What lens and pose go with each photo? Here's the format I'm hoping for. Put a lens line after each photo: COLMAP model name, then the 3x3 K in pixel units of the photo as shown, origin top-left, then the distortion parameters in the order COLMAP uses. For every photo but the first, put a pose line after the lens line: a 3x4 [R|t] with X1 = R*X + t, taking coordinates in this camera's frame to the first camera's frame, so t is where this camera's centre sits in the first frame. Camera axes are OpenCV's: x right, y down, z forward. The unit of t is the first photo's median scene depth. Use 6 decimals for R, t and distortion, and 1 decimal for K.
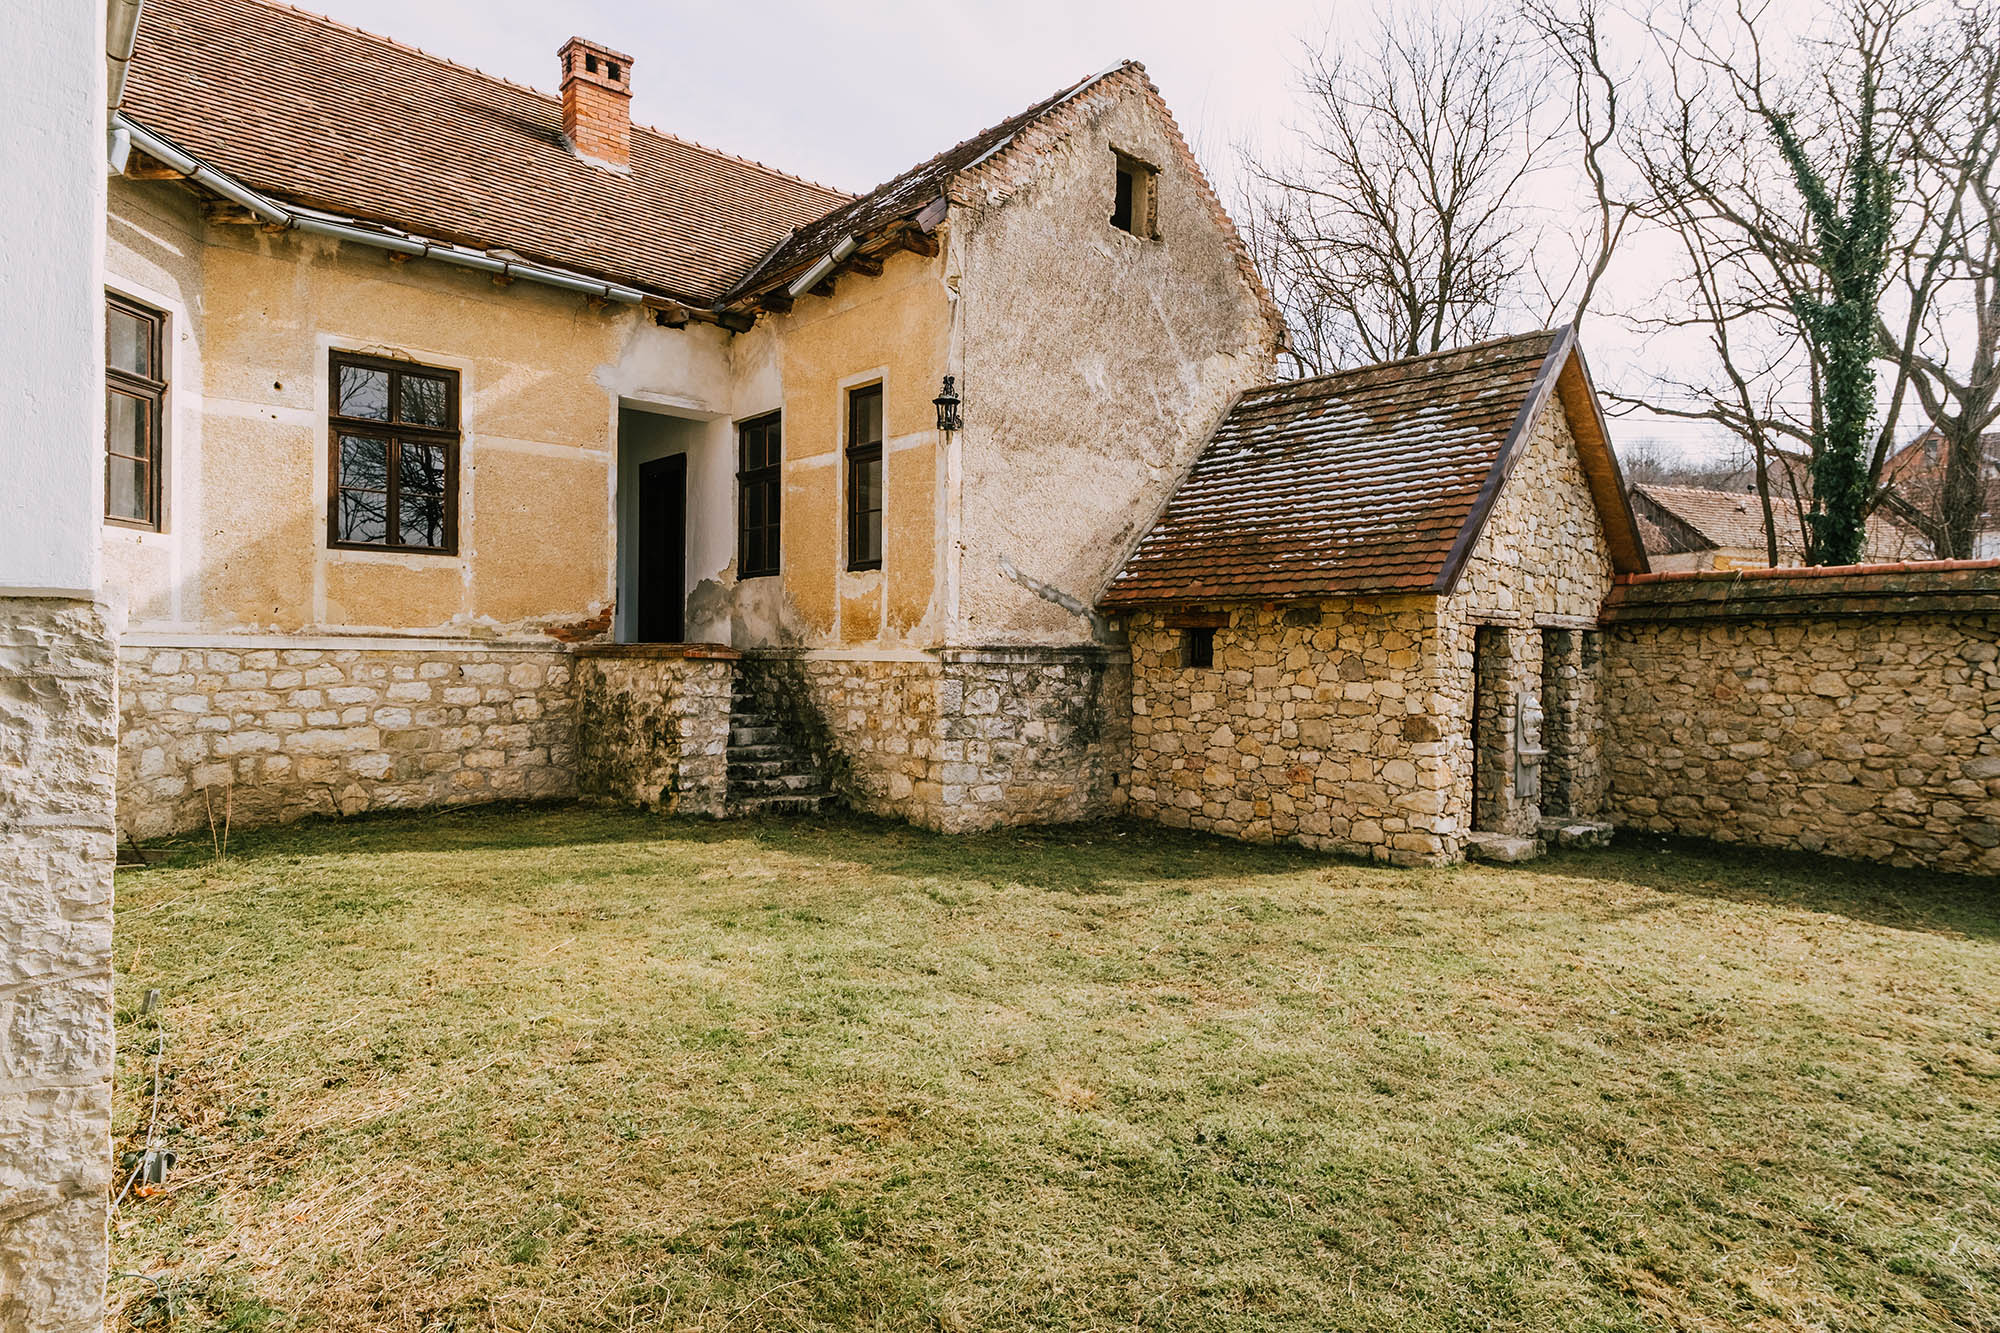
lens RADIAL K [[1107.0, 0, 958.4], [0, 1107.0, 662.8], [0, 0, 1]] dist [0.005282, -0.002467]
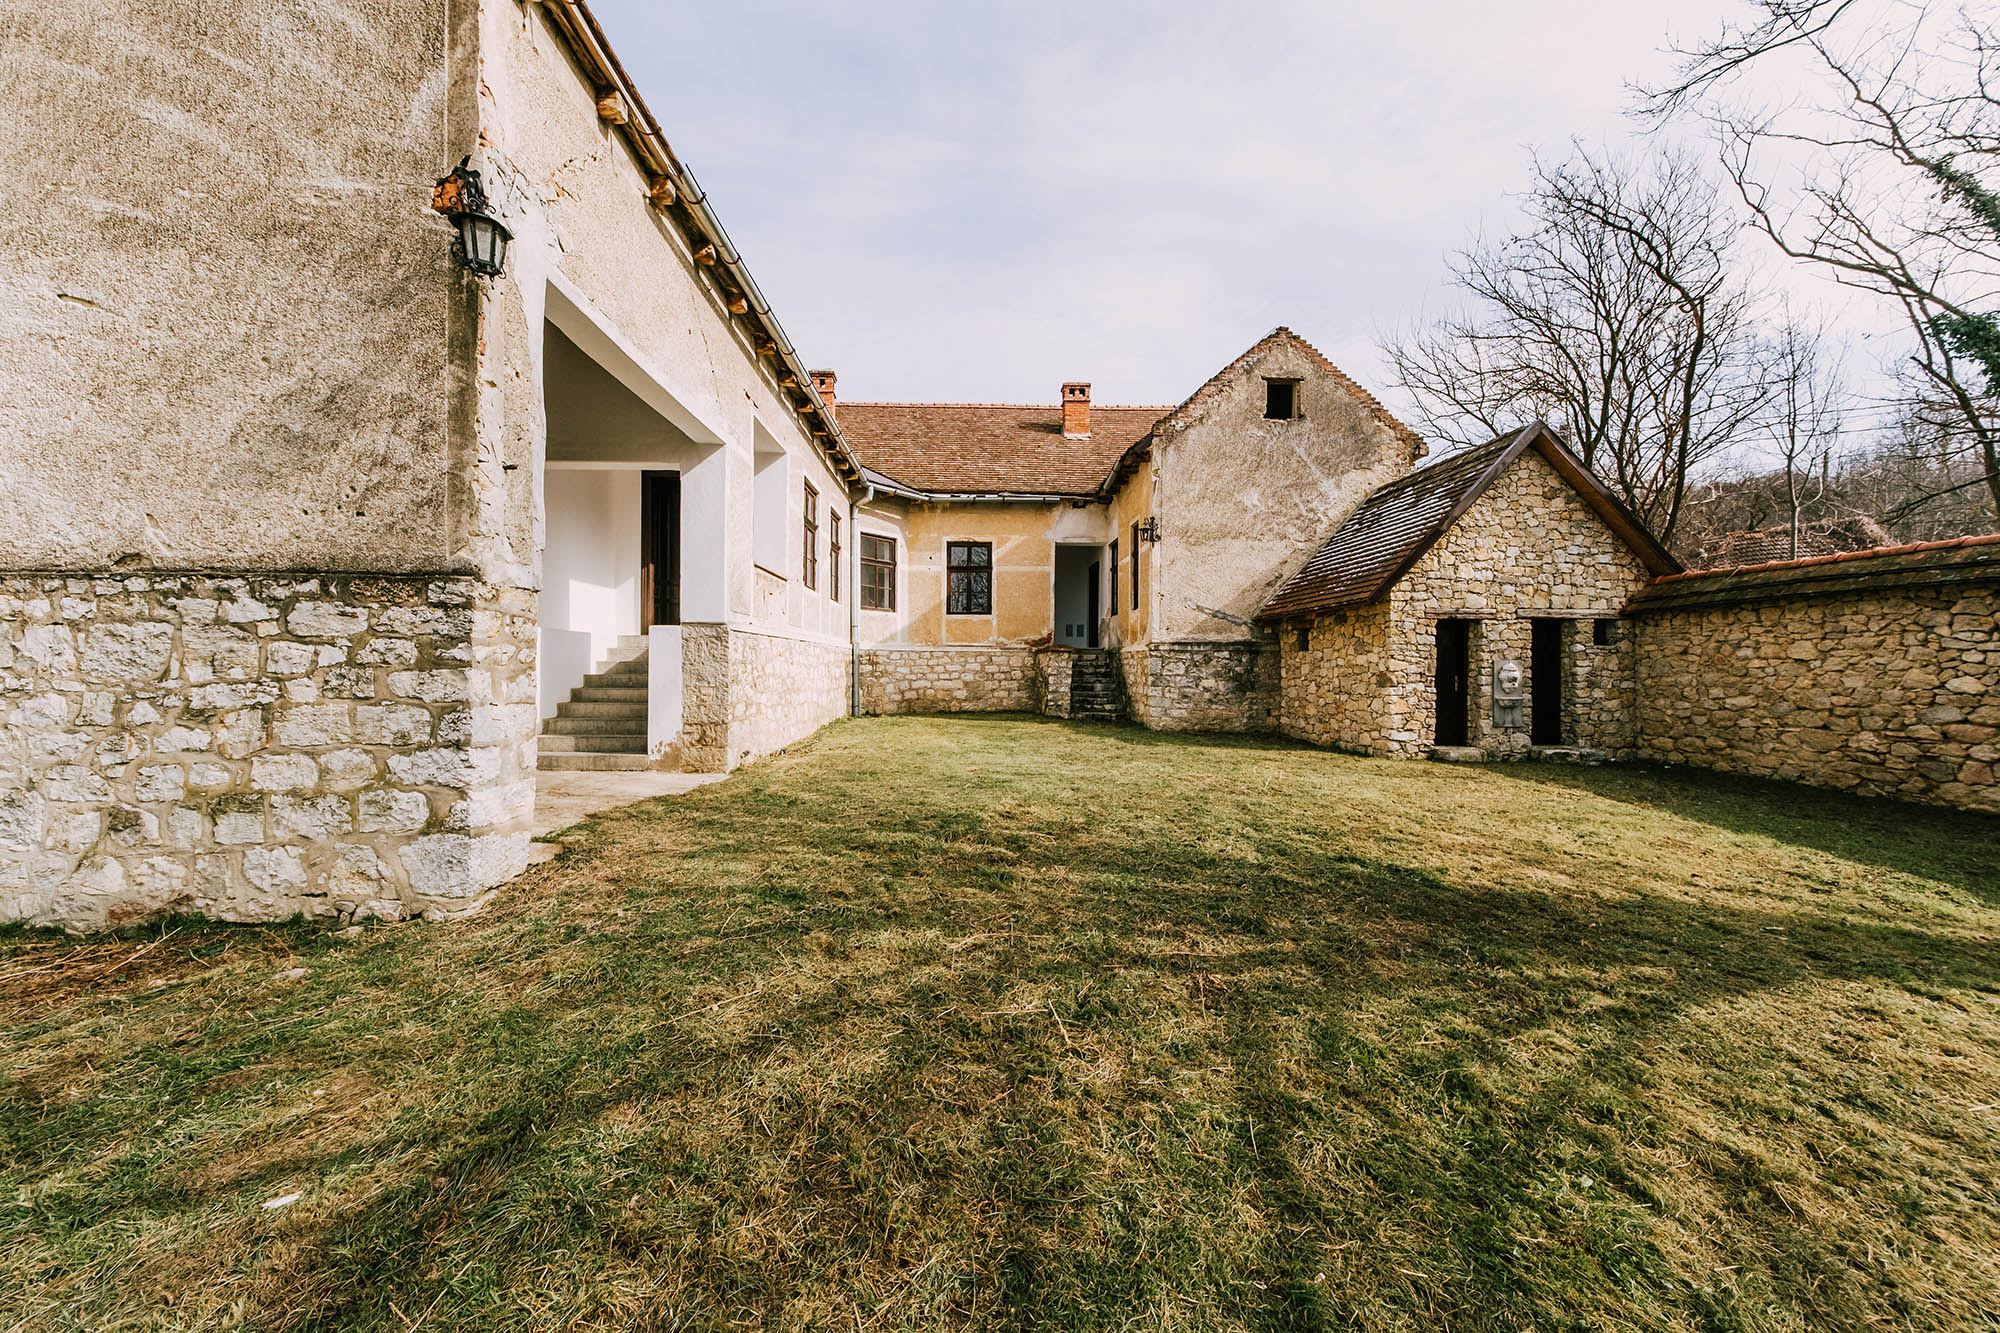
lens RADIAL K [[657.9, 0, 986.6], [0, 657.9, 670.0], [0, 0, 1]] dist [-0.009813, 0.000036]
pose [[0.764480, -0.006131, -0.644618, 0.535486], [0.001564, 0.999969, -0.007656, 0.045221], [0.644645, 0.004845, 0.764466, -0.171904]]
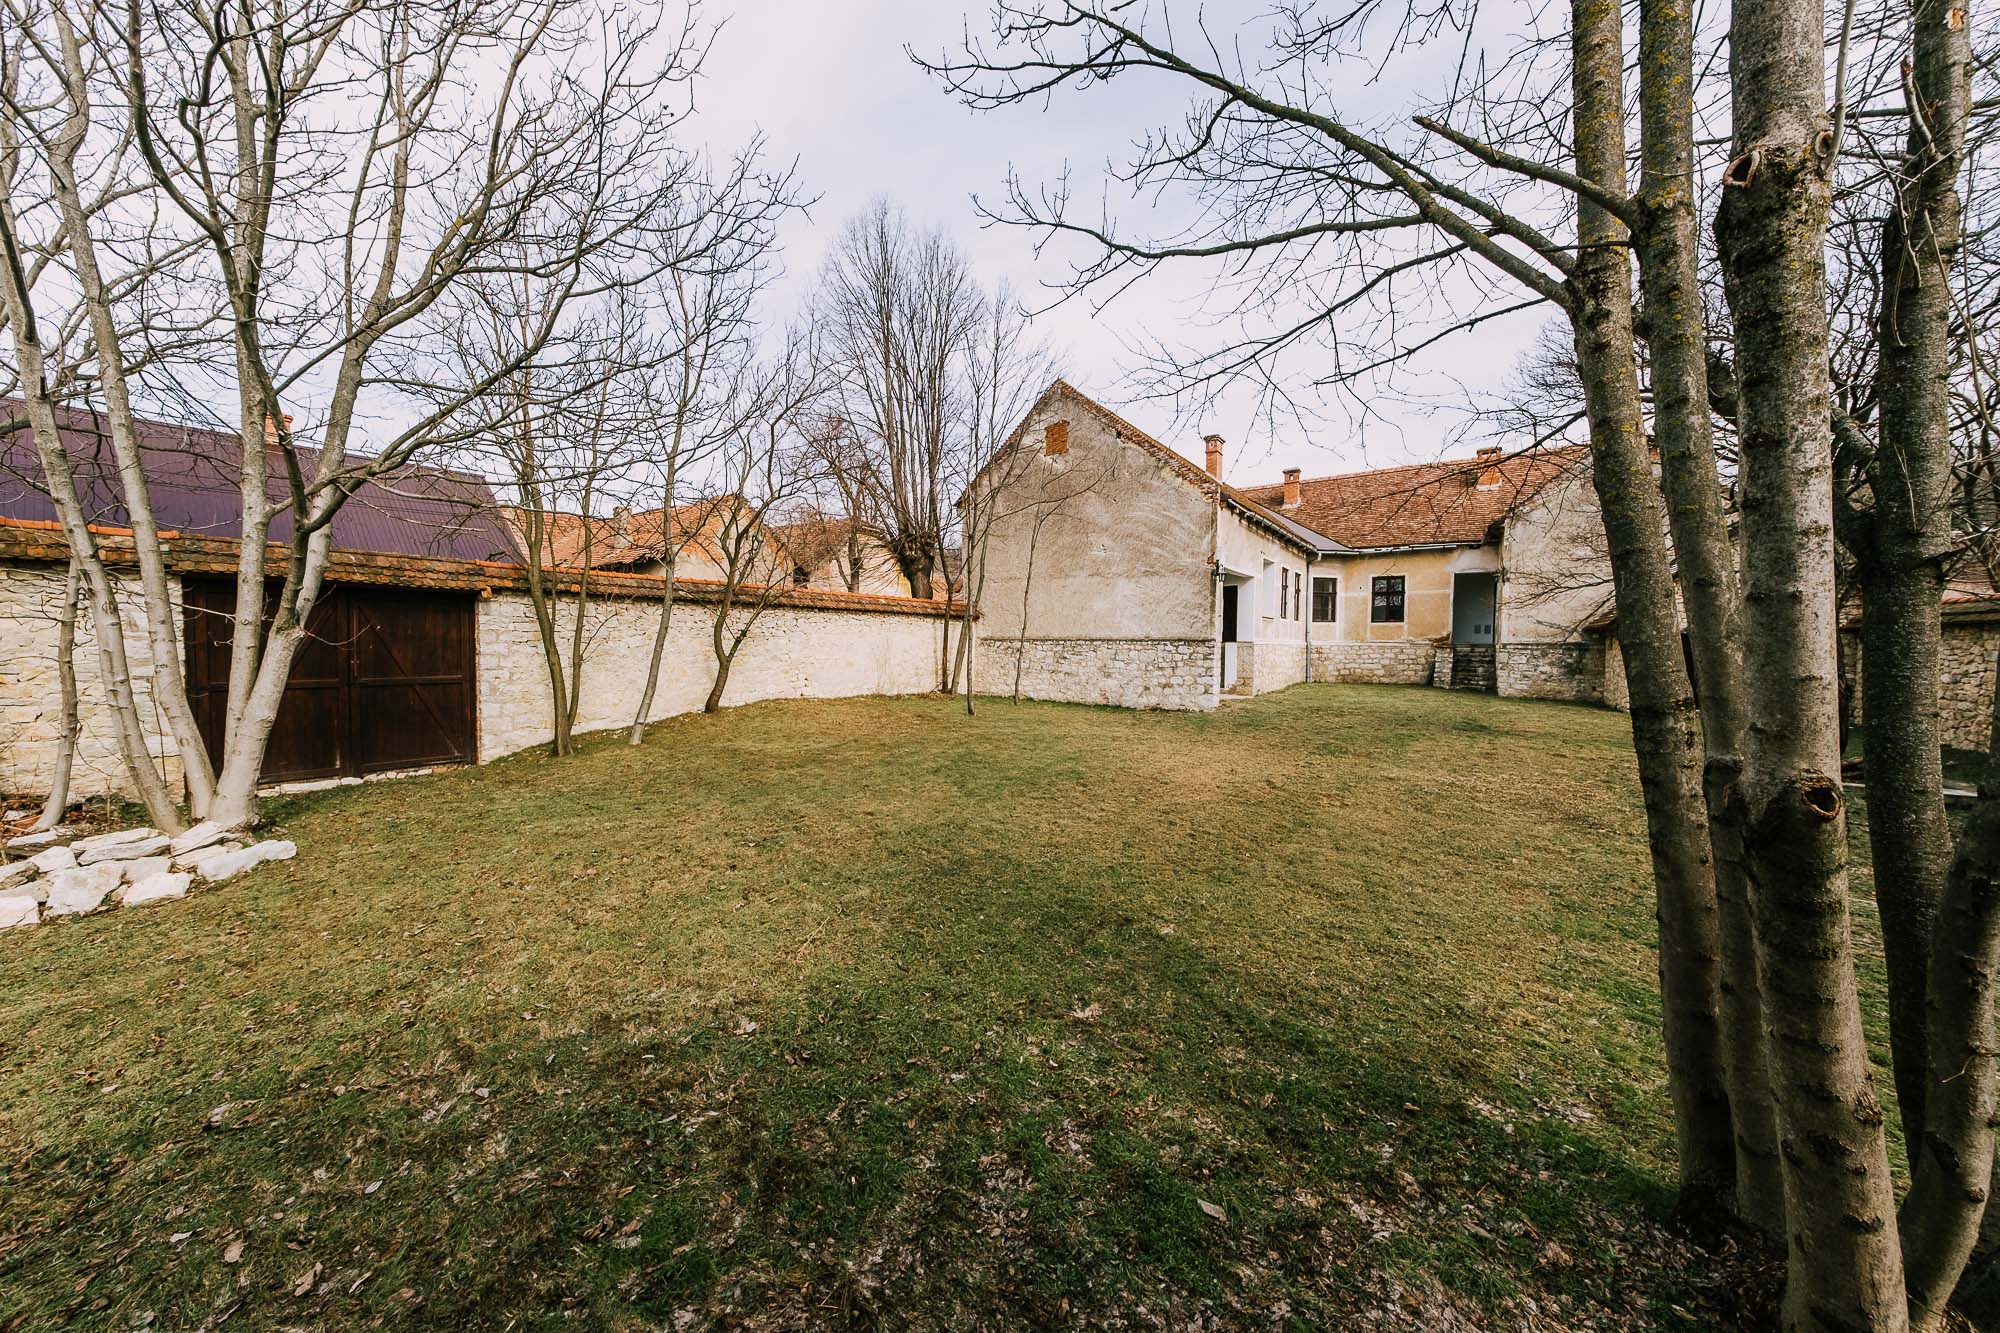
lens RADIAL K [[657.9, 0, 986.6], [0, 657.9, 670.0], [0, 0, 1]] dist [-0.009813, 0.000036]
pose [[0.201763, 0.029399, -0.978993, 1.621267], [-0.009088, 0.999563, 0.028144, 0.024690], [0.979392, 0.003218, 0.201942, -0.986122]]
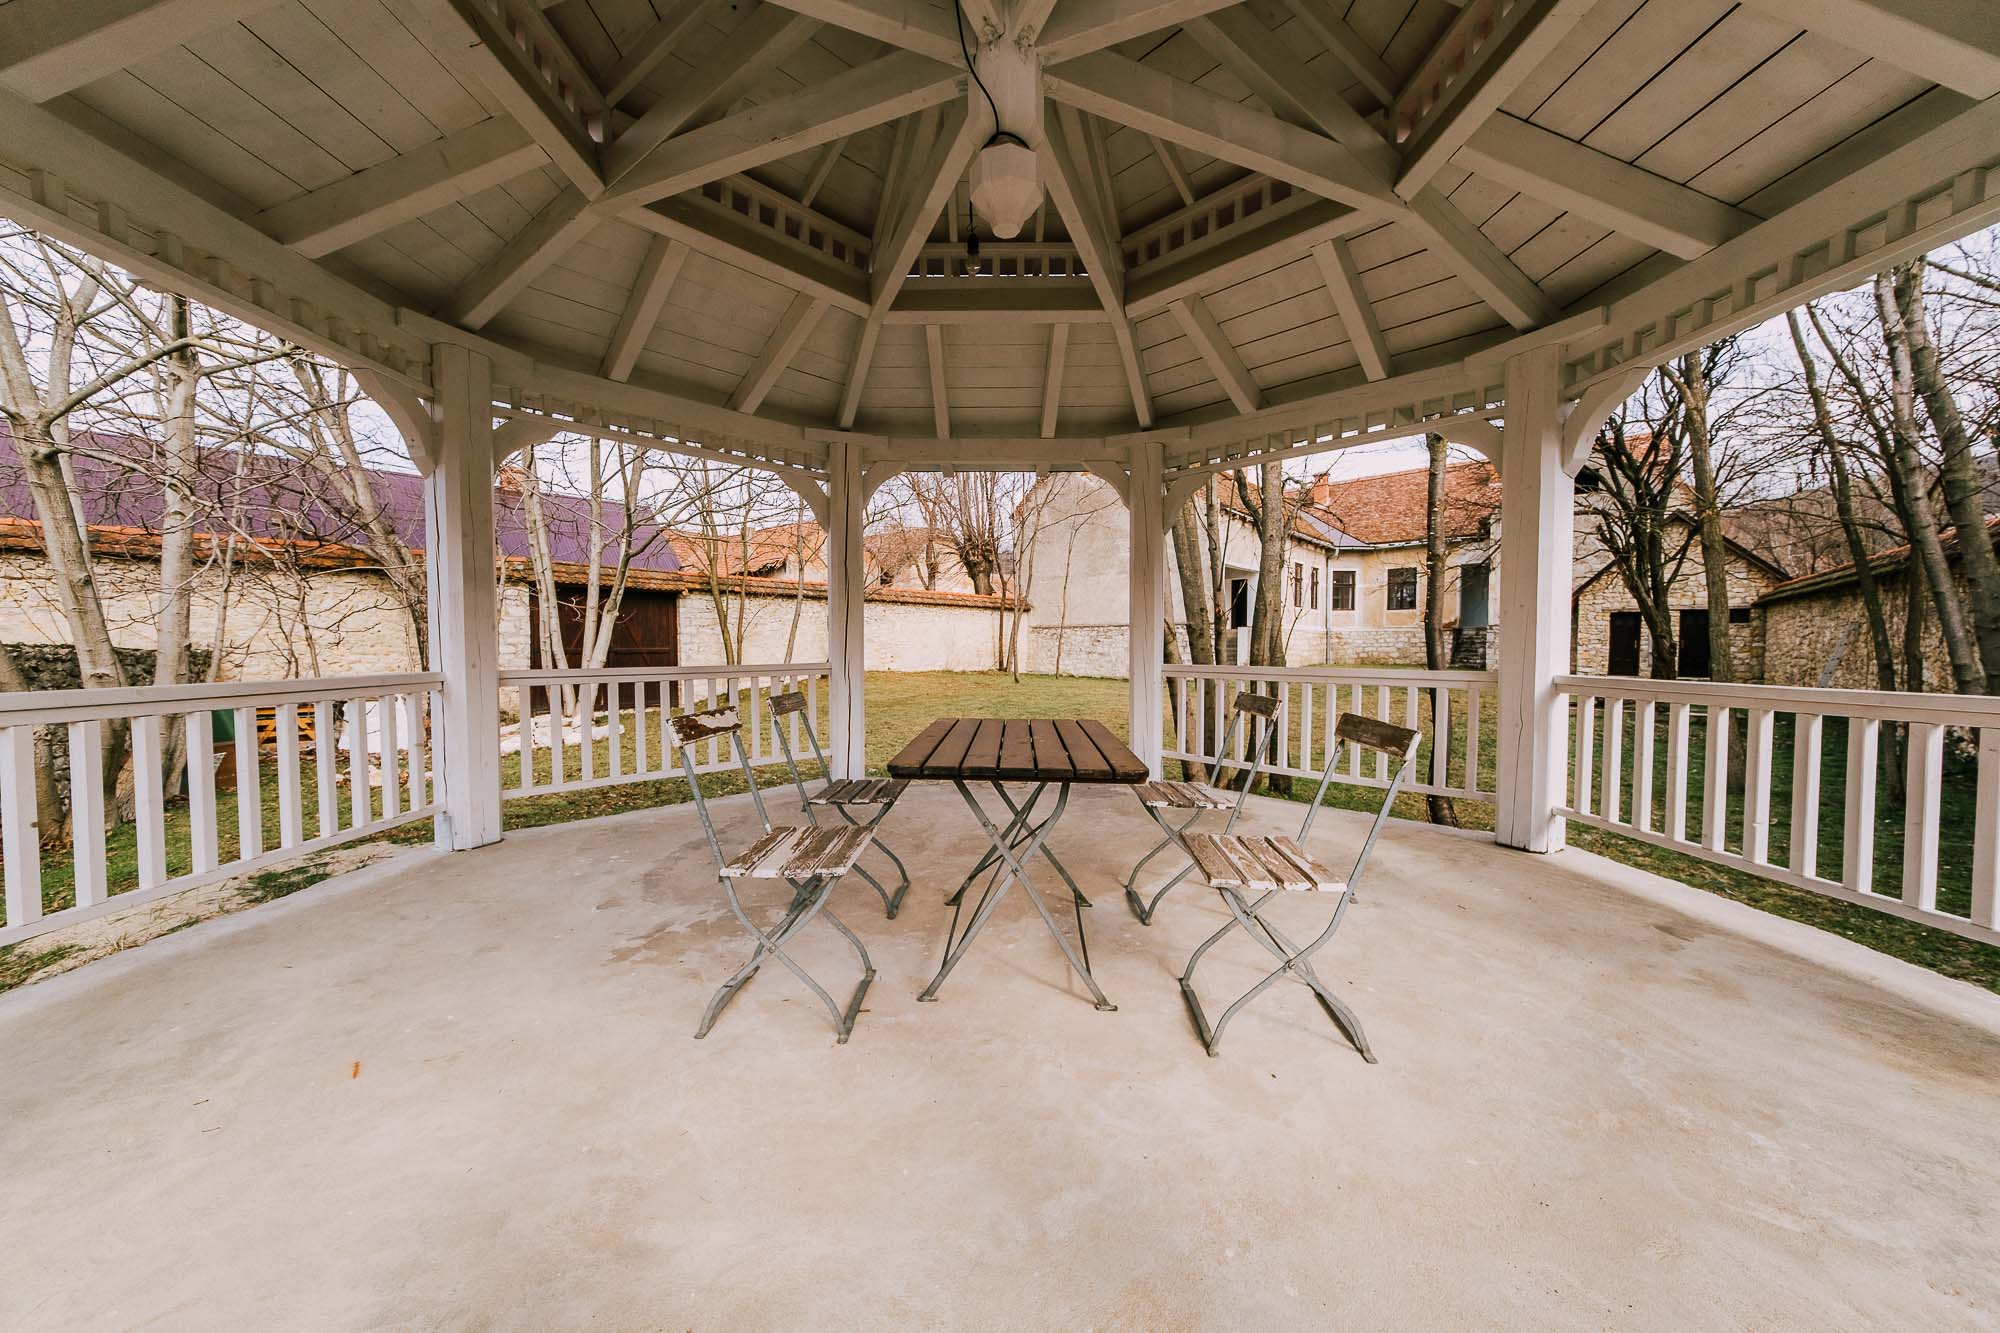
lens RADIAL K [[657.9, 0, 986.6], [0, 657.9, 670.0], [0, 0, 1]] dist [-0.009813, 0.000036]
pose [[0.080201, 0.026968, -0.996414, 2.104407], [-0.002143, 0.999636, 0.026882, 0.084008], [0.996776, -0.000021, 0.080229, -0.959101]]
